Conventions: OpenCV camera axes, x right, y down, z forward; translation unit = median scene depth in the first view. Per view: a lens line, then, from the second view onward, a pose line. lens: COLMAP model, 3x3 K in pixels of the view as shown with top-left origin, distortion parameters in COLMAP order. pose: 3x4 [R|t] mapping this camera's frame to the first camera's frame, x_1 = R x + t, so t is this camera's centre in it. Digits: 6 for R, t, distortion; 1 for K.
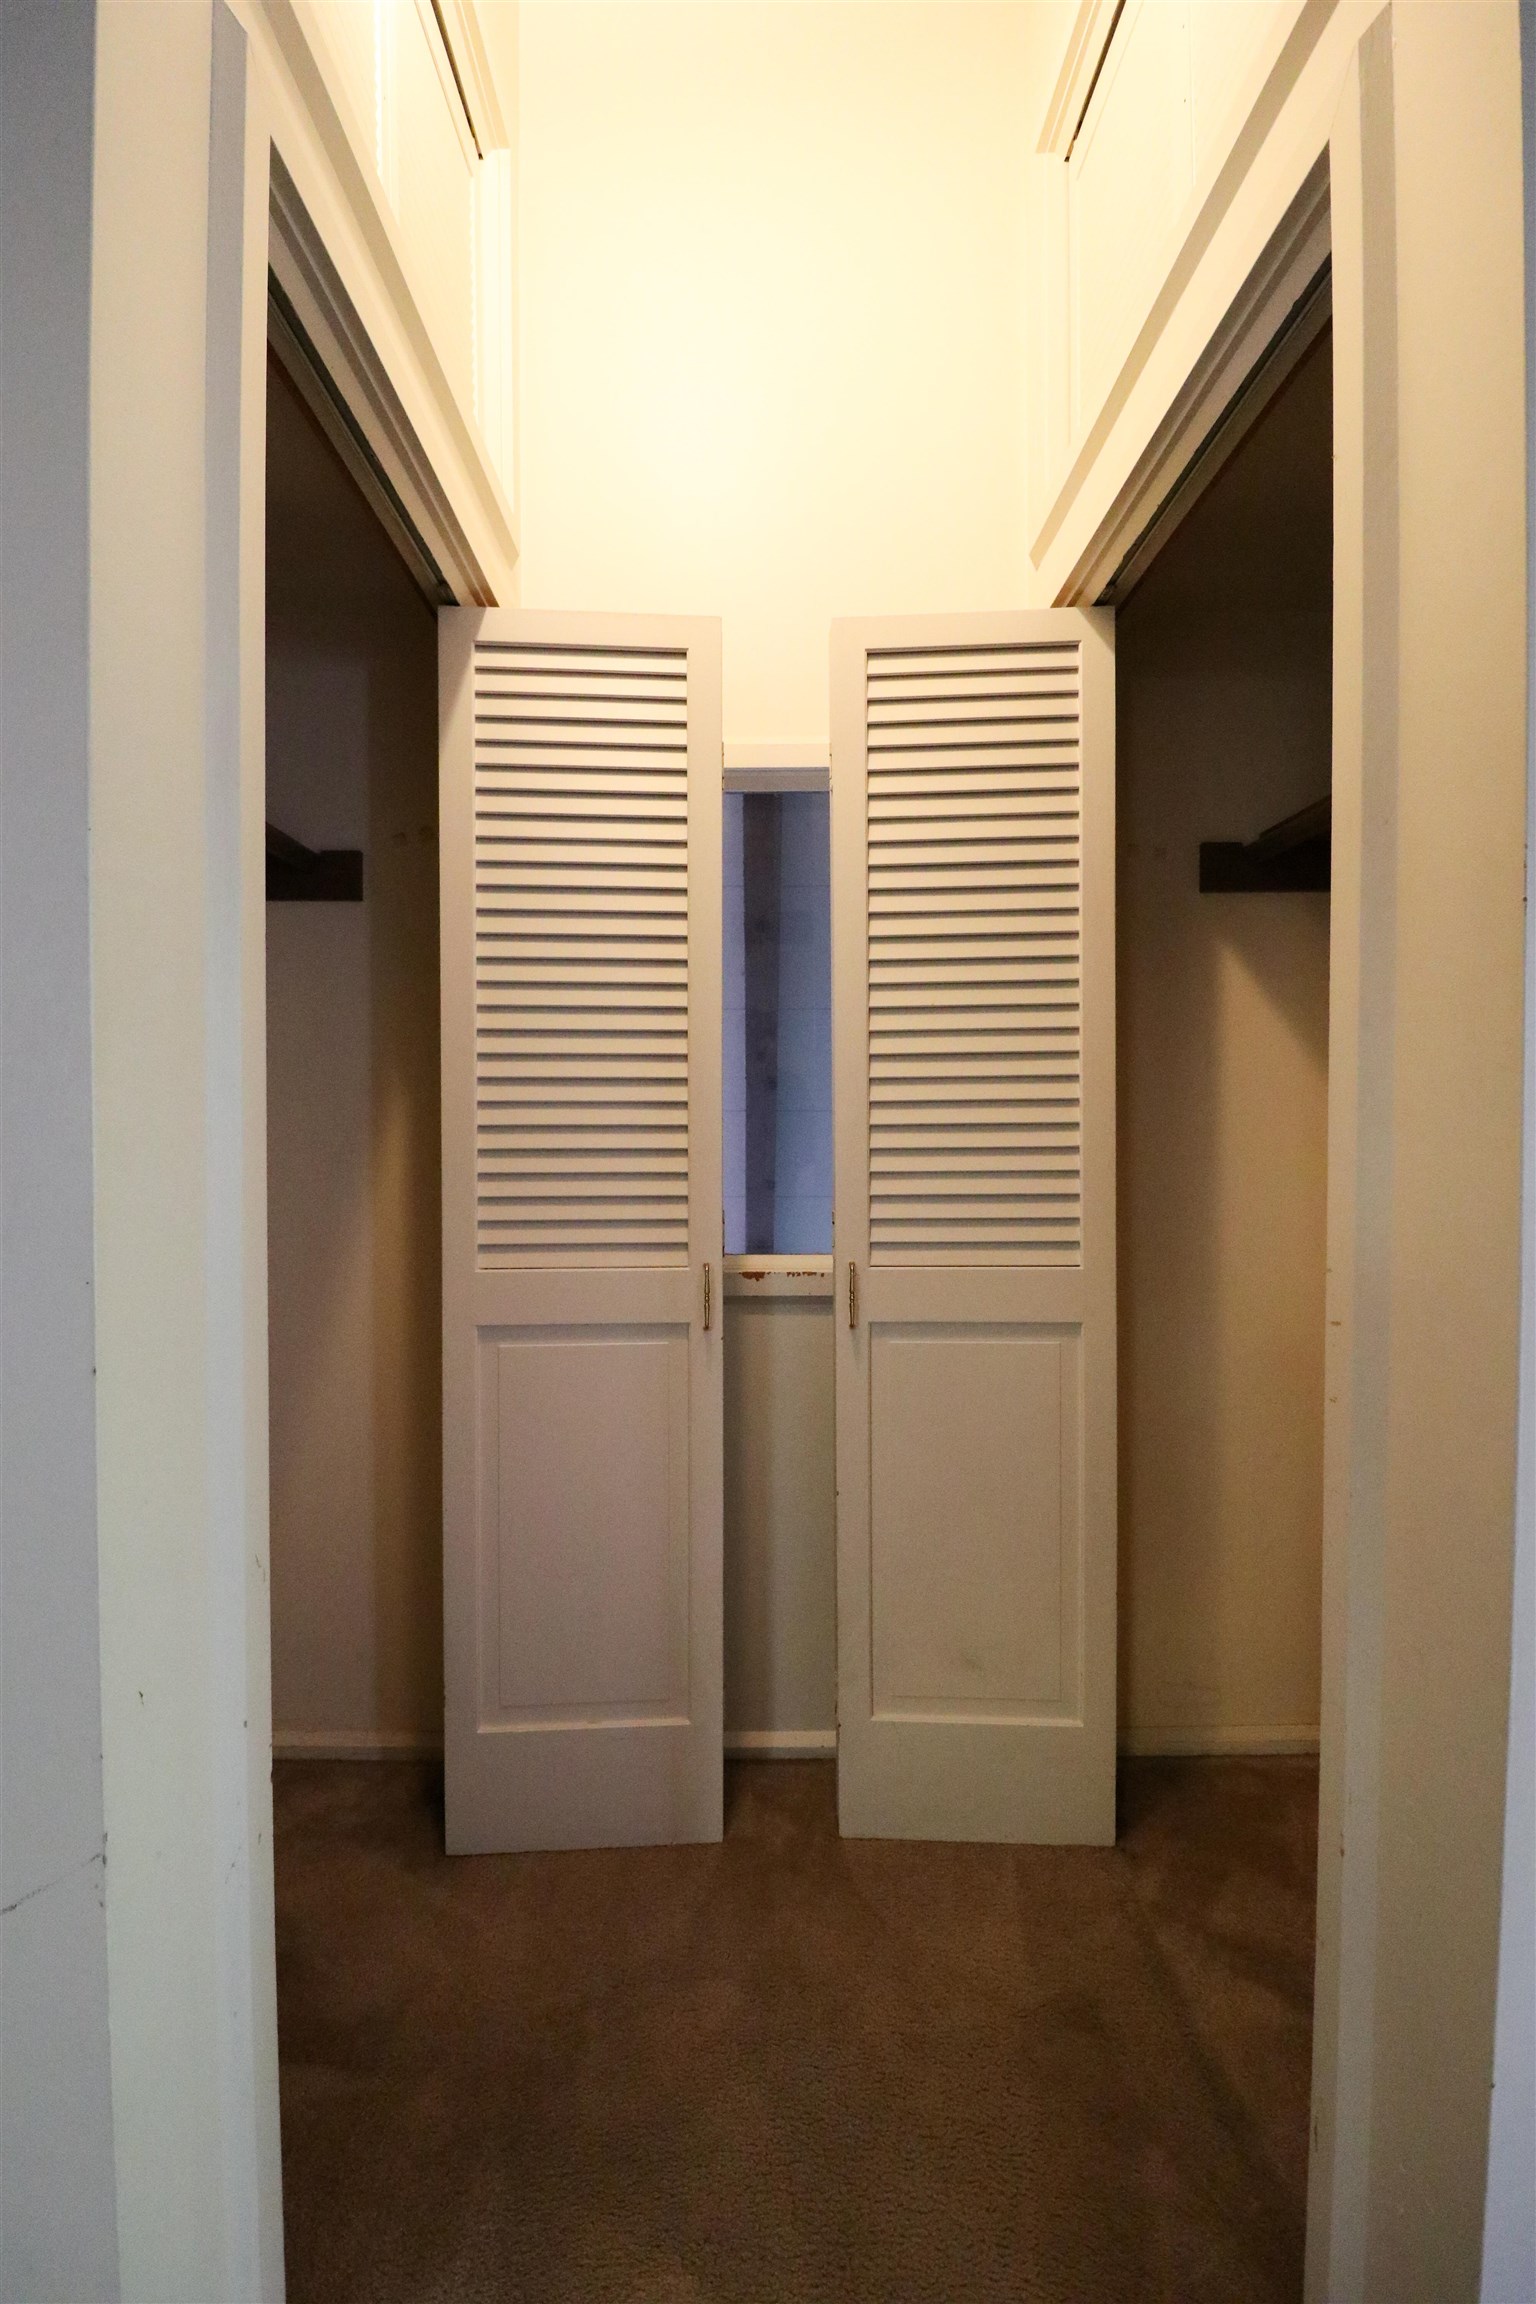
lens RADIAL K [[1071.9, 0, 762.1], [0, 1071.9, 1143.8], [0, 0, 1]] dist [-0.000796, -0.009330]
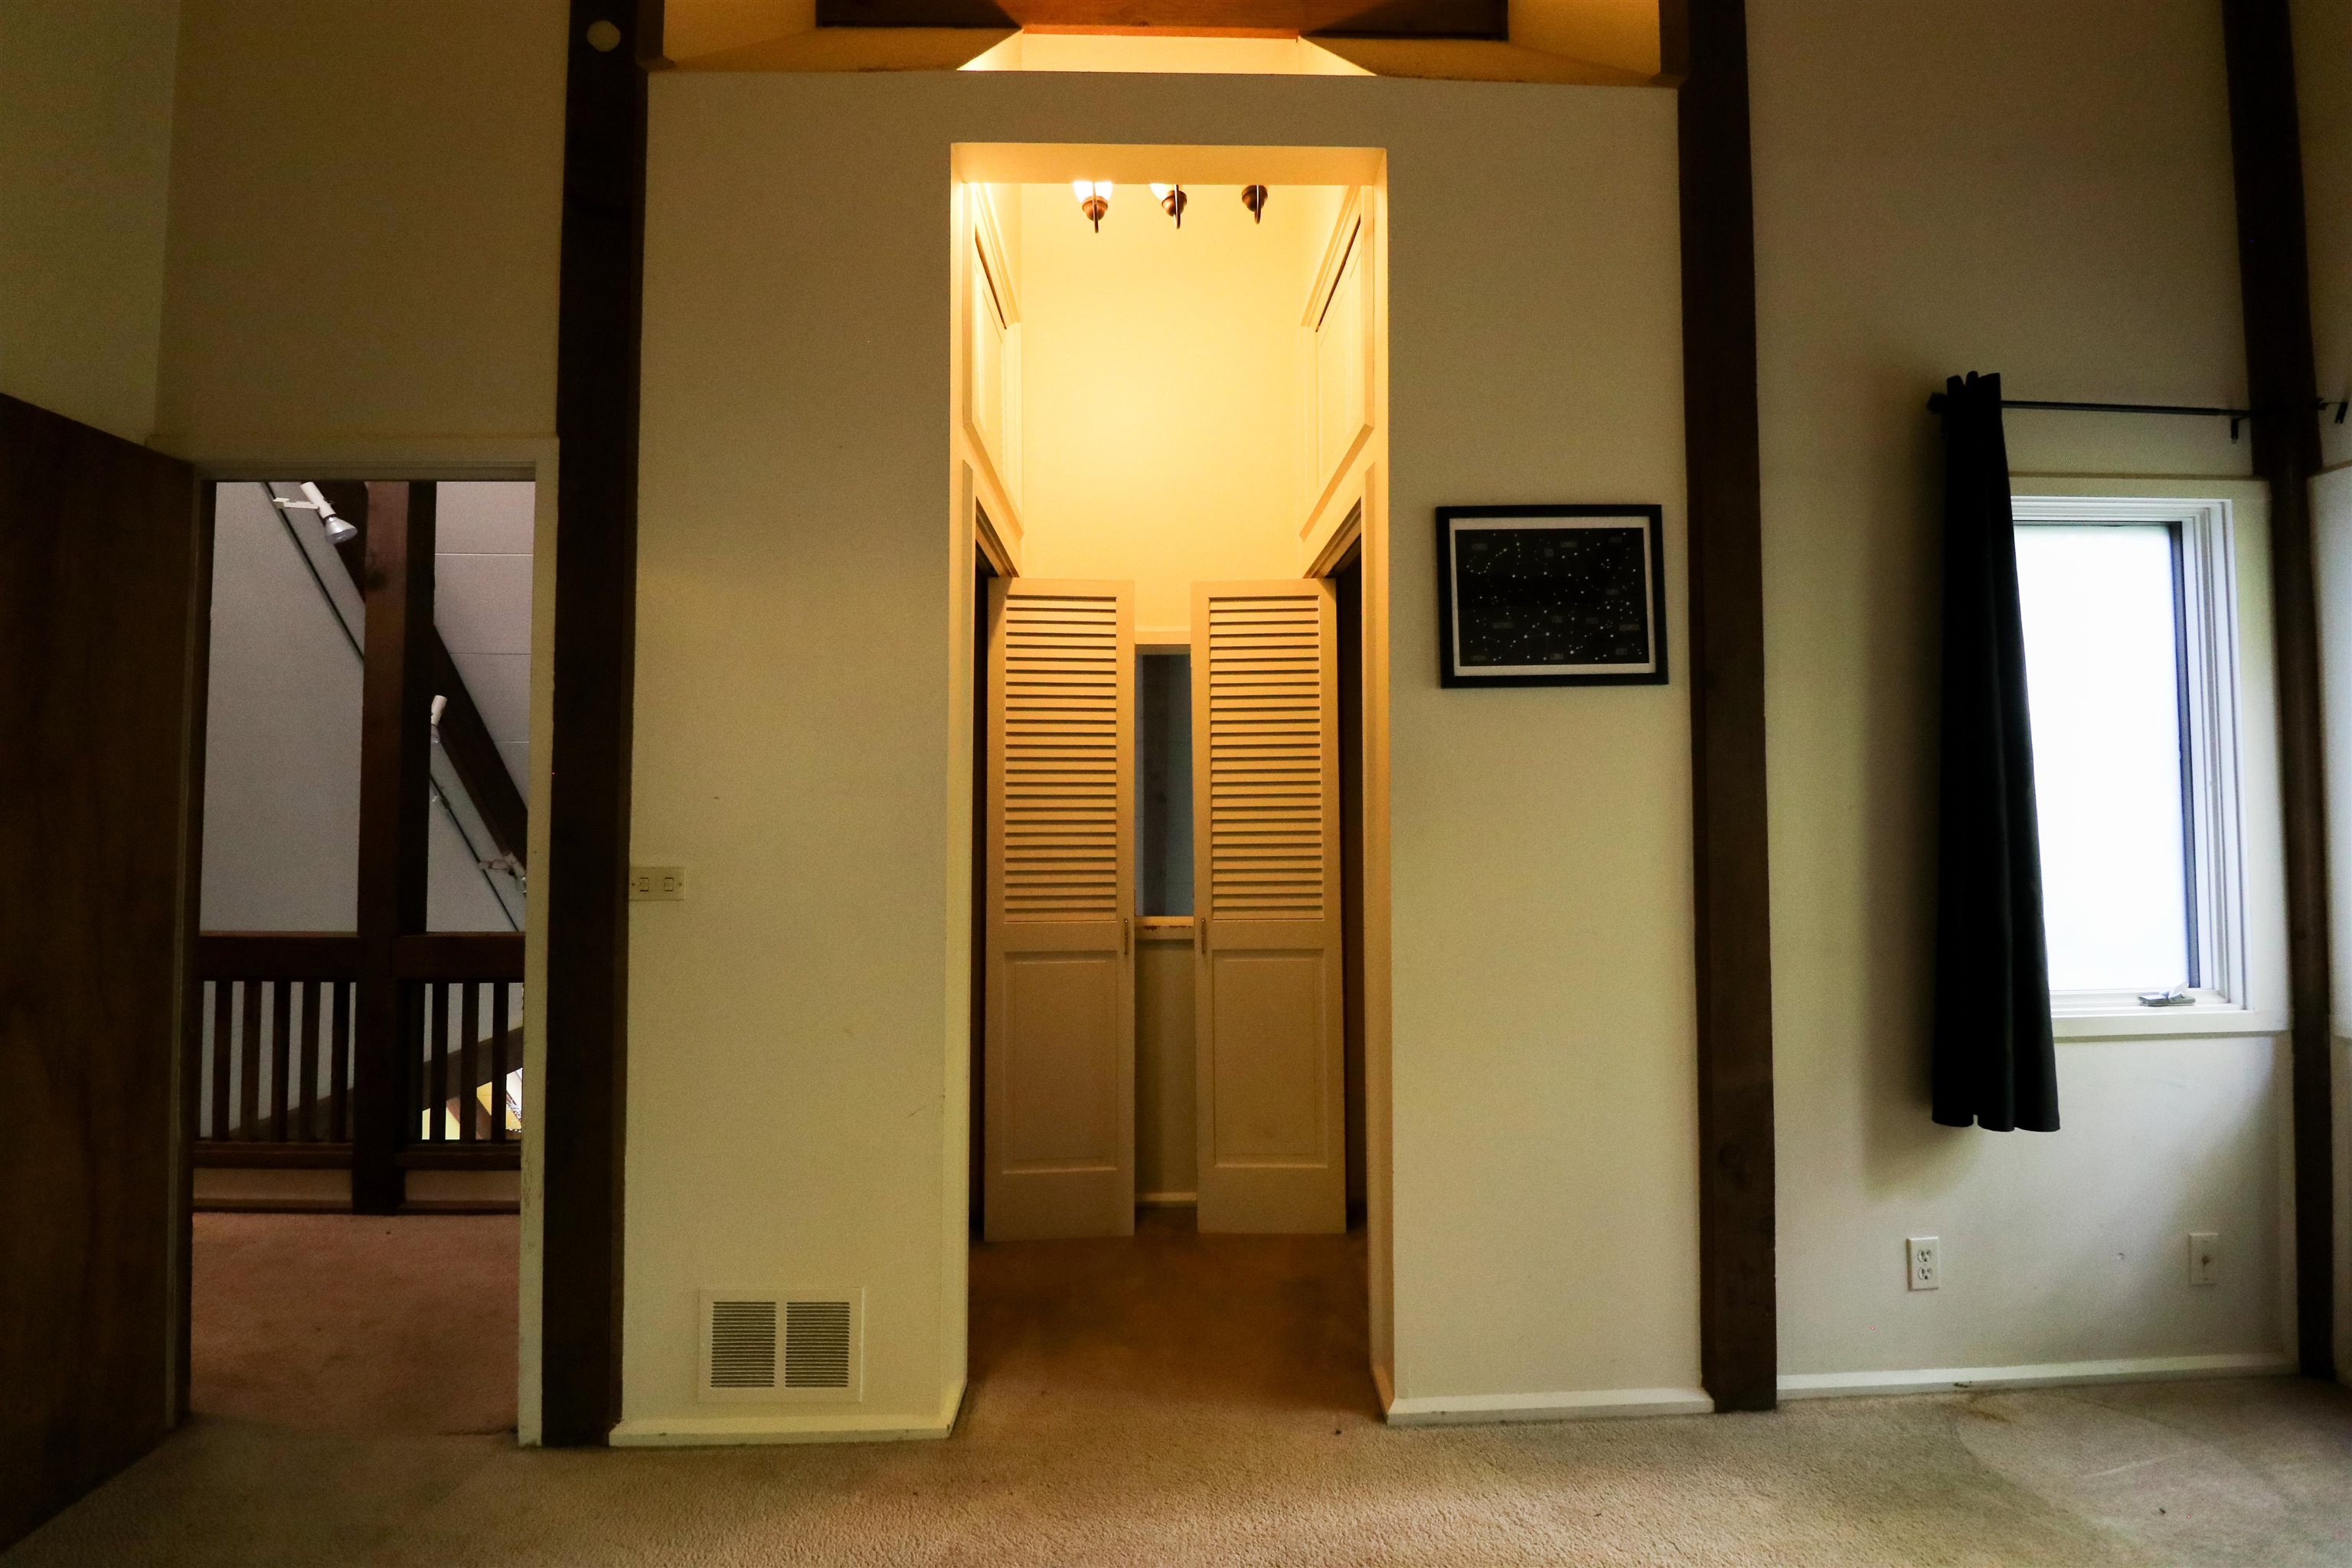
lens RADIAL K [[1094.2, 0, 1169.4], [0, 1094.2, 772.4], [0, 0, 1]] dist [-0.000796, -0.009330]
pose [[0.999944, -0.001542, 0.010488, 0.004468], [0.002260, 0.997630, -0.068773, -0.012636], [-0.010357, 0.068793, 0.997577, -0.931183]]
